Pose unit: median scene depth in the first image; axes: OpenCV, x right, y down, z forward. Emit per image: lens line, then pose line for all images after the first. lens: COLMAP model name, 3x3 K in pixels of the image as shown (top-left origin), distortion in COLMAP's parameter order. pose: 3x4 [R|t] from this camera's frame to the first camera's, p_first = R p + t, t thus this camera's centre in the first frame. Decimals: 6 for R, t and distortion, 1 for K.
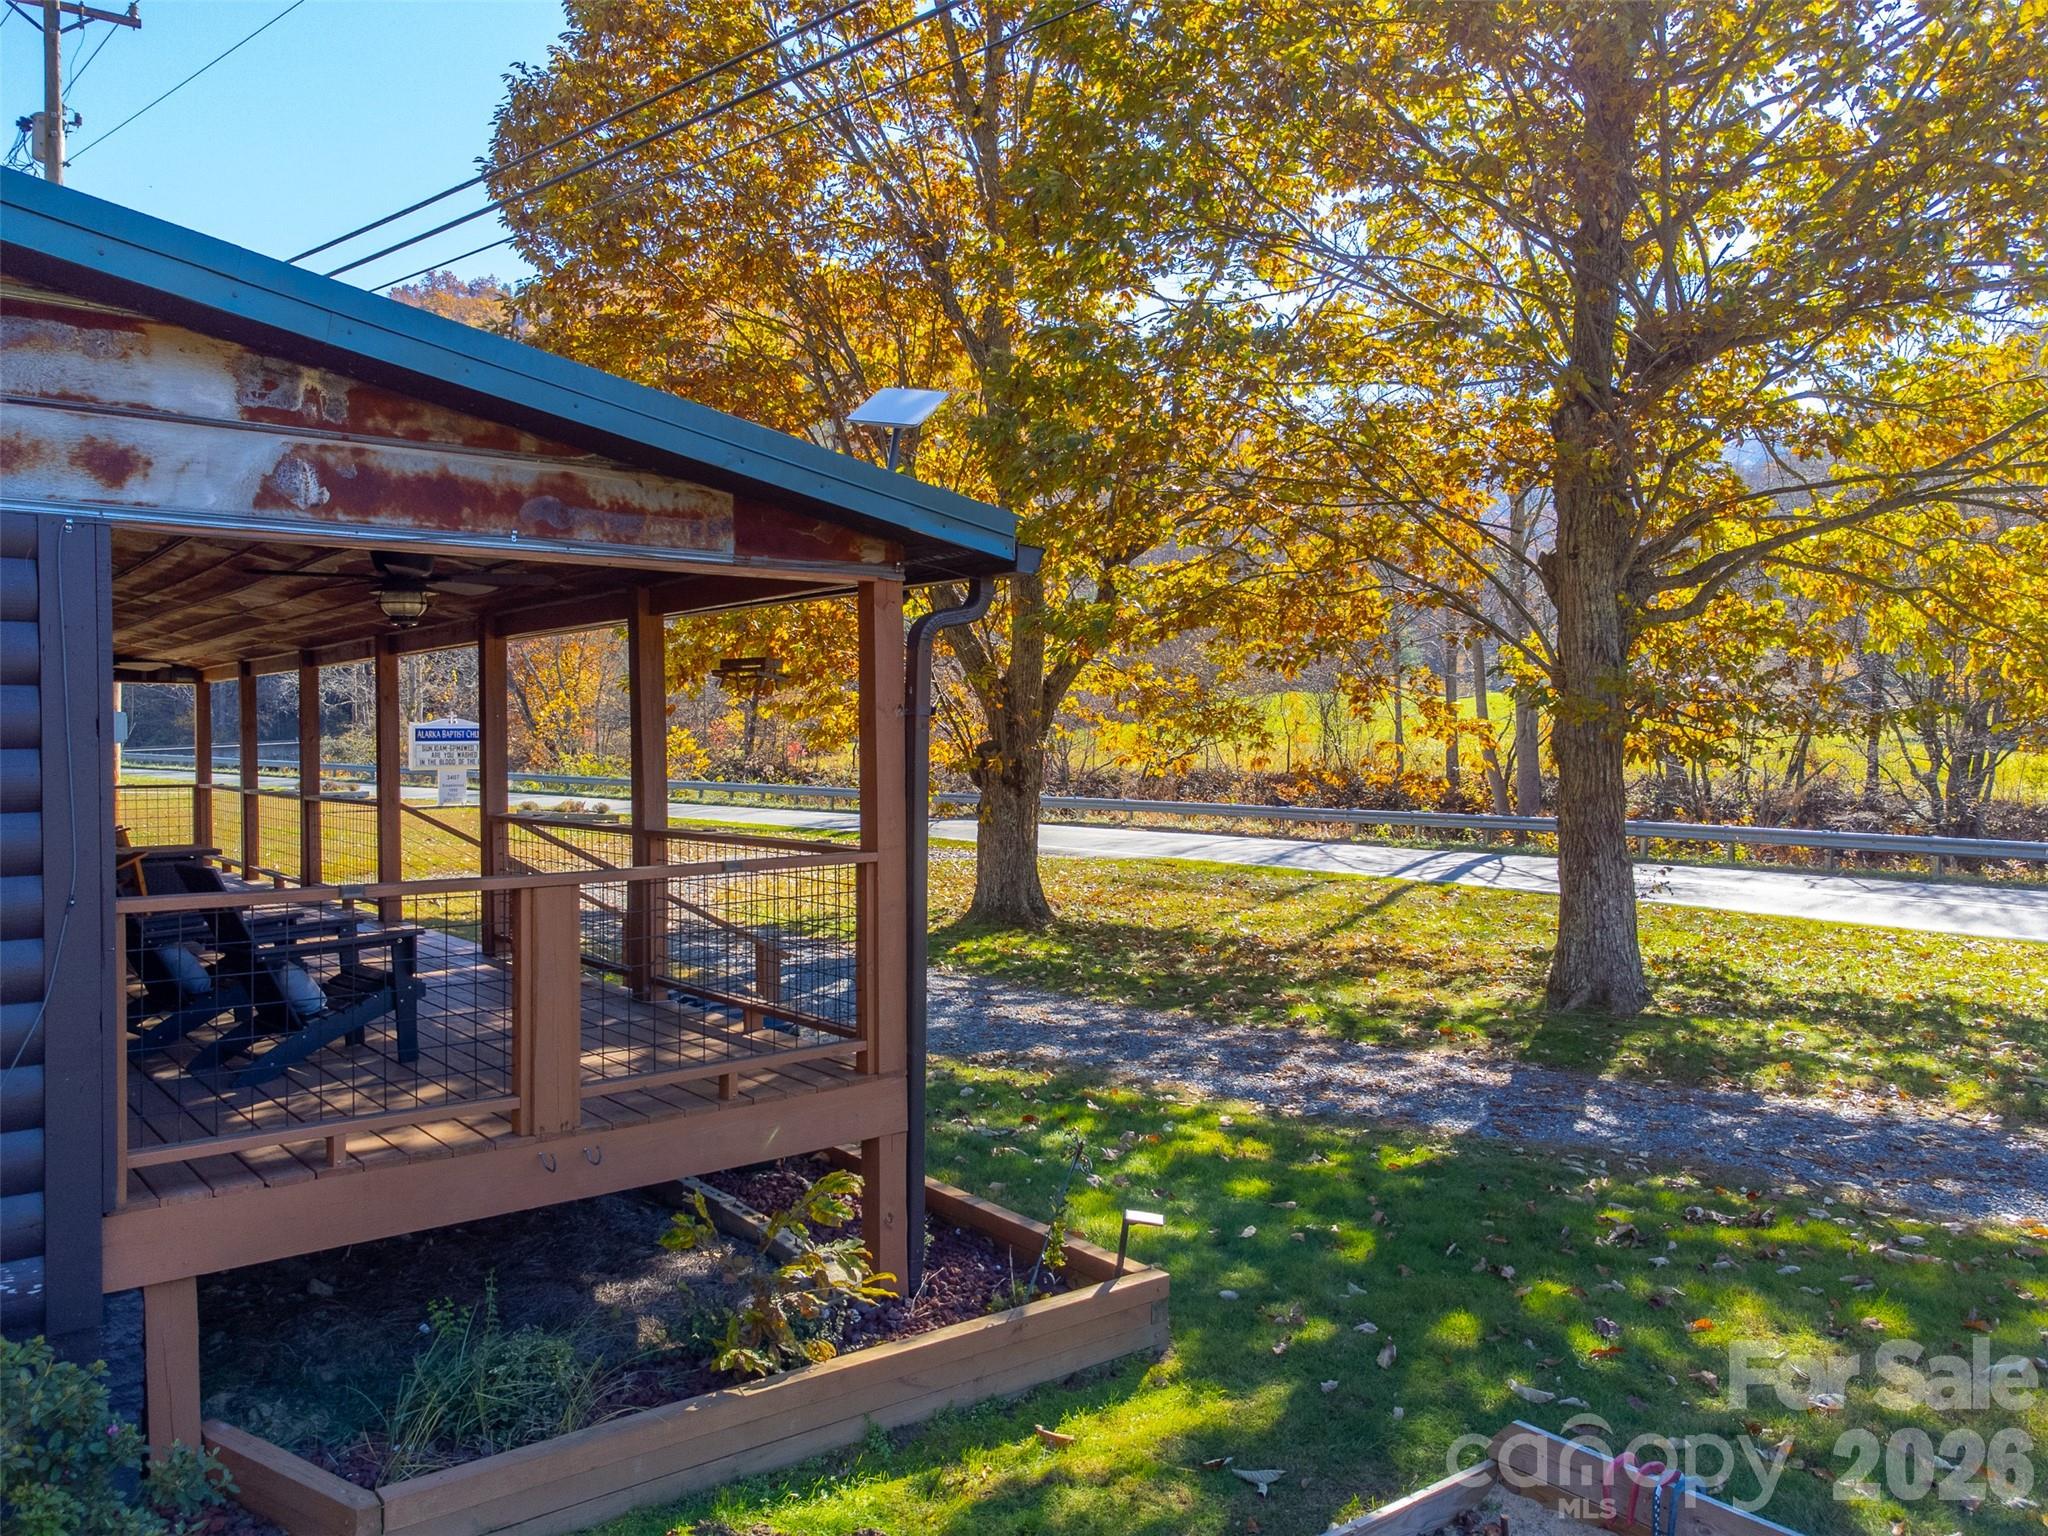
lens RADIAL K [[1501.6, 0, 1025.3], [0, 1501.6, 767.1], [0, 0, 1]] dist [0.015582, -0.010558]
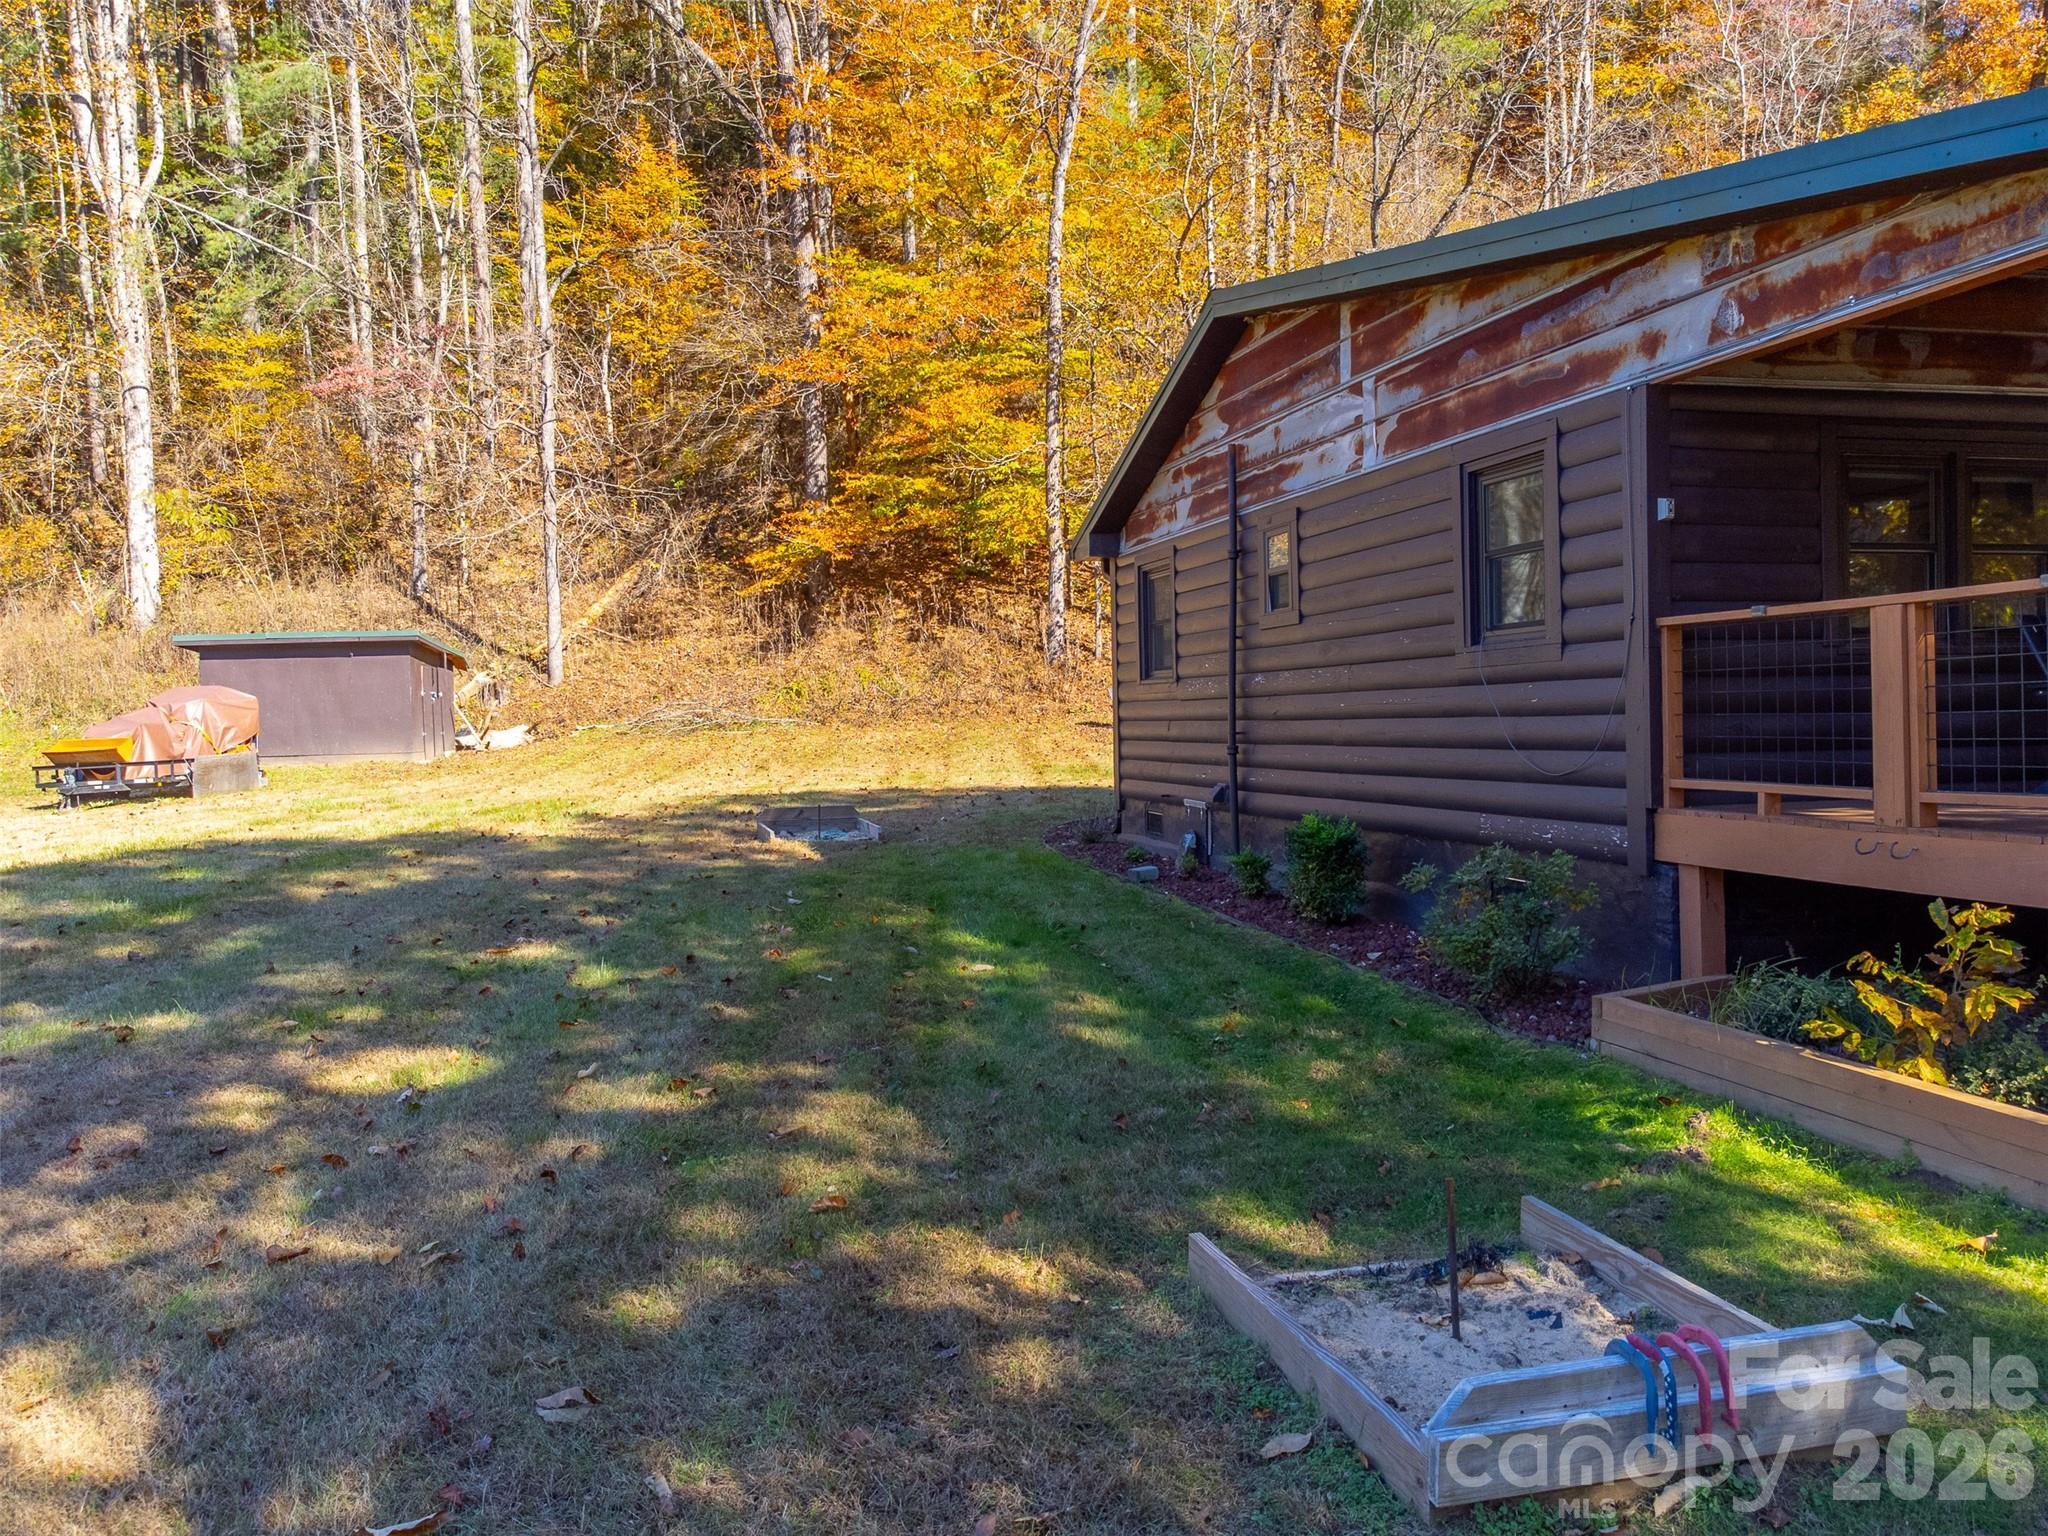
lens RADIAL K [[1501.6, 0, 1023.0], [0, 1501.6, 762.1], [0, 0, 1]] dist [0.015582, -0.010558]
pose [[-0.386262, 0.046435, -0.921220, 1.075367], [0.016831, 0.998921, 0.043295, 0.152221], [0.922236, 0.001218, -0.386627, 0.931468]]
